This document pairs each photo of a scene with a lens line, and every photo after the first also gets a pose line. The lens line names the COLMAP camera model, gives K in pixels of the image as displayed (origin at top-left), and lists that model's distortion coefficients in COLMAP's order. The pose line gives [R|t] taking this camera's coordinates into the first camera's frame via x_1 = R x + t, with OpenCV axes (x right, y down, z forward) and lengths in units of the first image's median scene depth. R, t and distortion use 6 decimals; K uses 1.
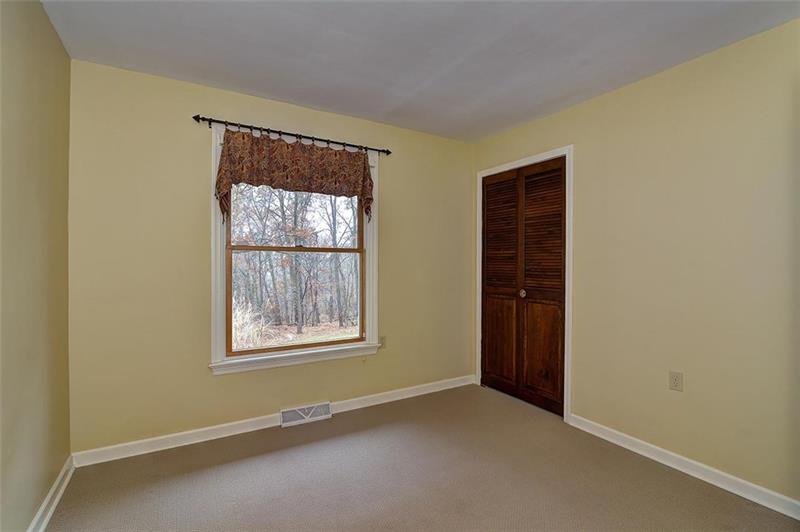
lens RADIAL K [[369.0, 0, 396.6], [0, 369.0, 265.5], [0, 0, 1]] dist [0.000461, 0.000263]
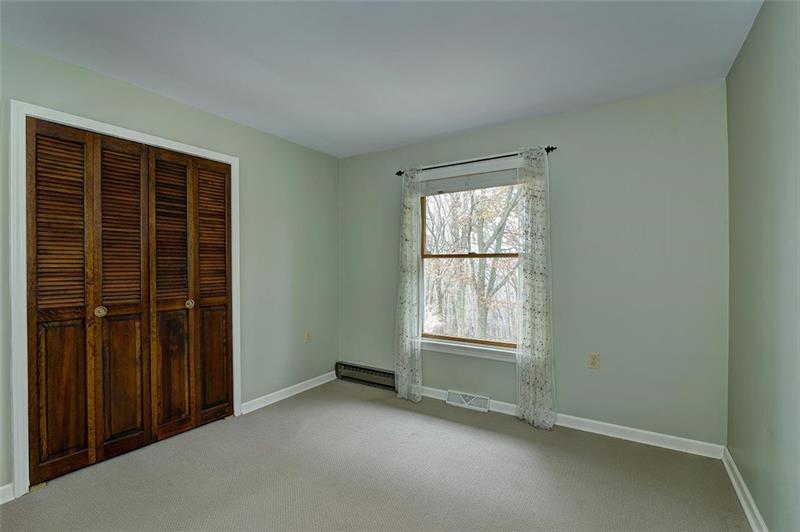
lens RADIAL K [[369.0, 0, 396.6], [0, 369.0, 265.5], [0, 0, 1]] dist [0.000461, 0.000263]
pose [[0.455745, -0.002066, -0.890108, 0.687175], [0.002631, 0.999996, -0.000974, -0.013385], [0.890107, -0.001898, 0.455748, 0.298176]]
